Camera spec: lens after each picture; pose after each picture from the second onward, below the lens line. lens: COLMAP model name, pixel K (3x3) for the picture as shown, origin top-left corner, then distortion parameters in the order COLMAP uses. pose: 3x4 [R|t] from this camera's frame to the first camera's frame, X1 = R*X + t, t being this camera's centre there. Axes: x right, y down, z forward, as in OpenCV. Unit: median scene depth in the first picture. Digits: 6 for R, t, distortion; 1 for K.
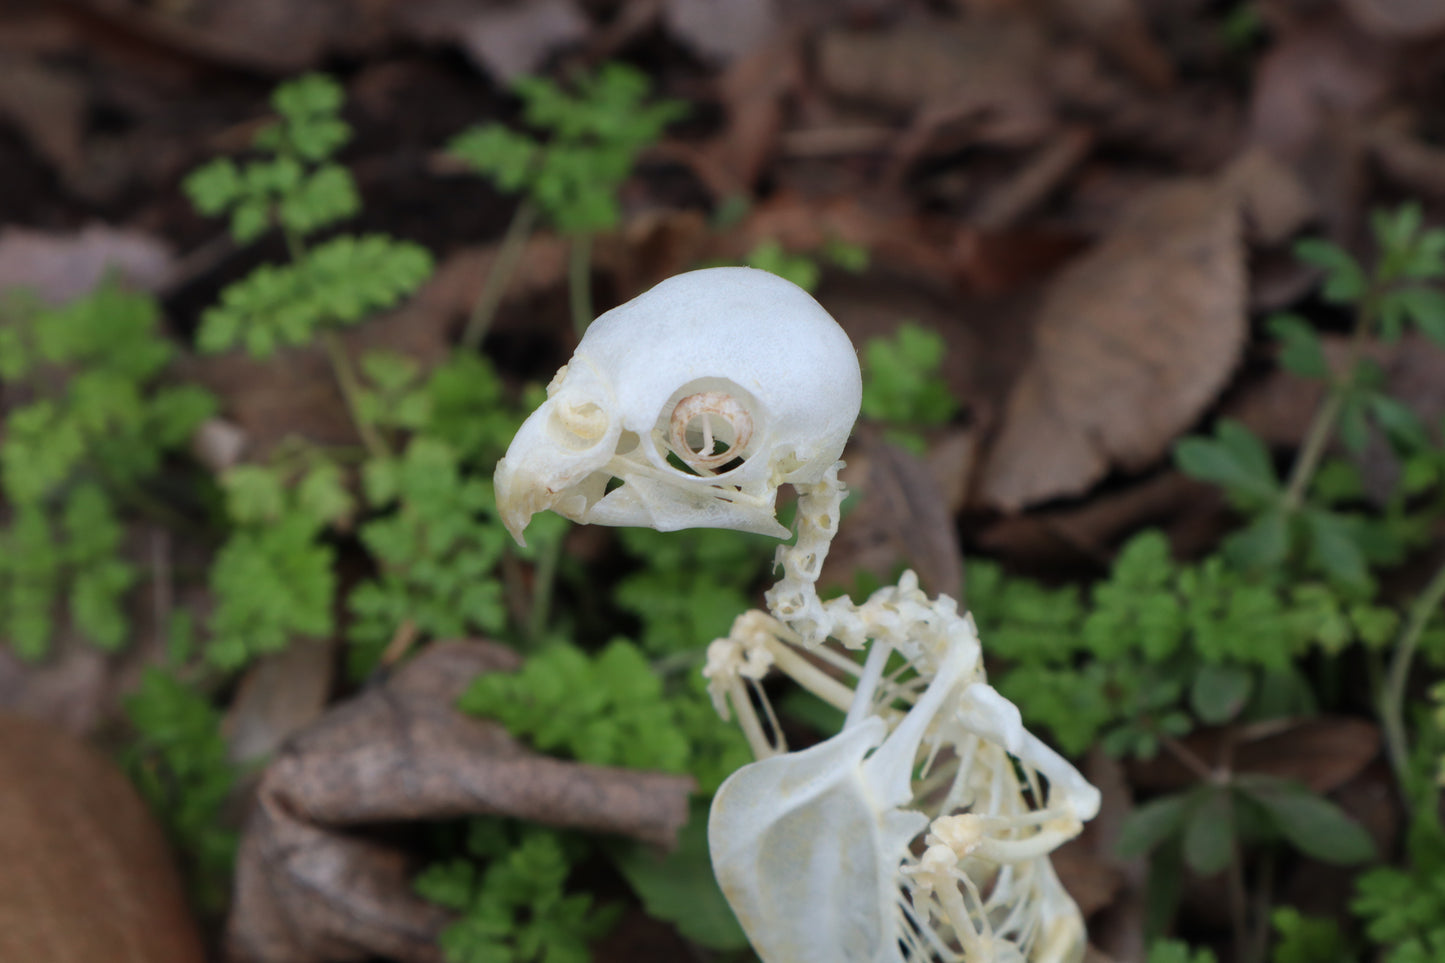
lens RADIAL K [[2993.5, 0, 728.4], [0, 2993.5, 492.7], [0, 0, 1]] dist [-0.134838, 0.000000]
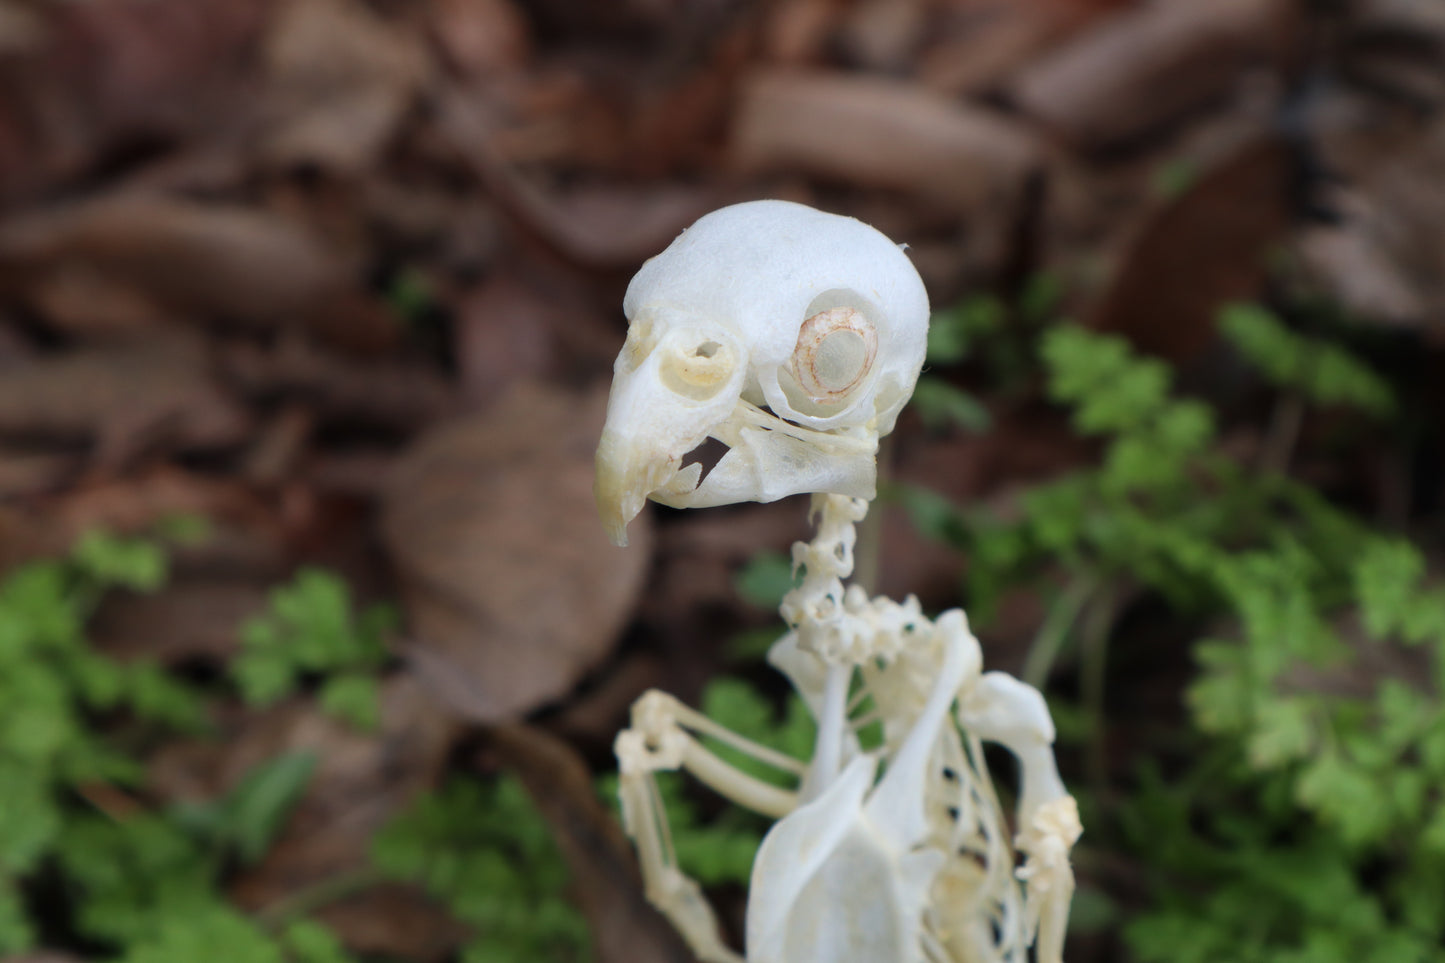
lens RADIAL K [[2993.5, 0, 784.6], [0, 2993.5, 486.2], [0, 0, 1]] dist [-0.134838, 0.000000]
pose [[0.850905, -0.140781, 0.506103, -0.329270], [0.238591, 0.961890, -0.133576, 0.090894], [-0.468011, 0.234412, 0.852066, 0.201376]]
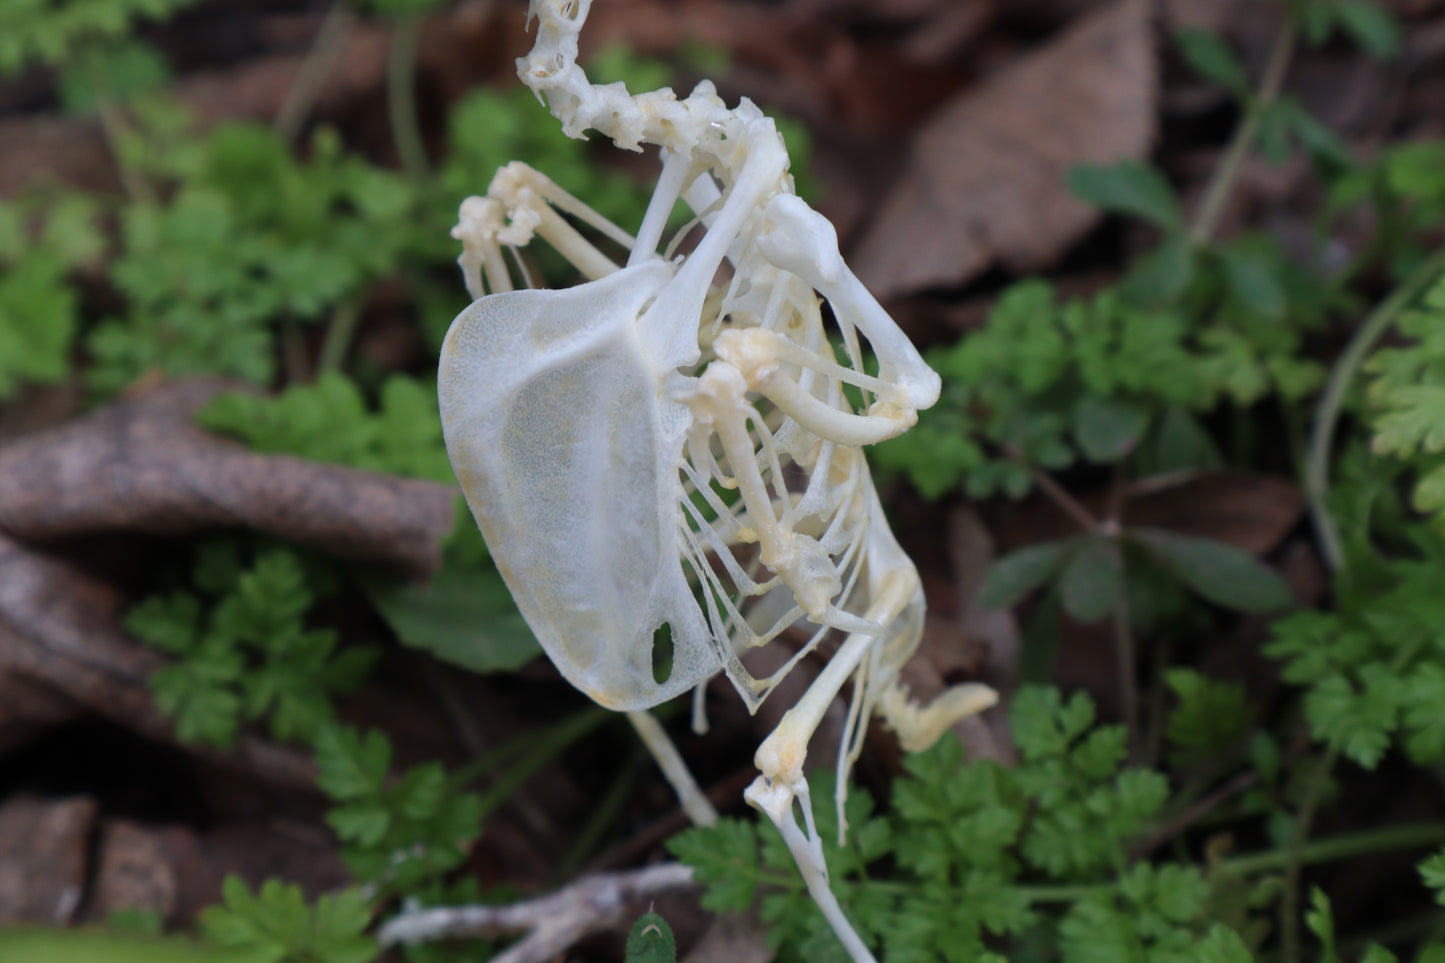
lens RADIAL K [[2993.5, 0, 728.0], [0, 2993.5, 486.3], [0, 0, 1]] dist [-0.134838, 0.000000]
pose [[0.999224, 0.035778, 0.016497, 0.046484], [-0.033844, 0.993845, -0.105484, 0.178094], [-0.020169, 0.104843, 0.994284, 0.179030]]
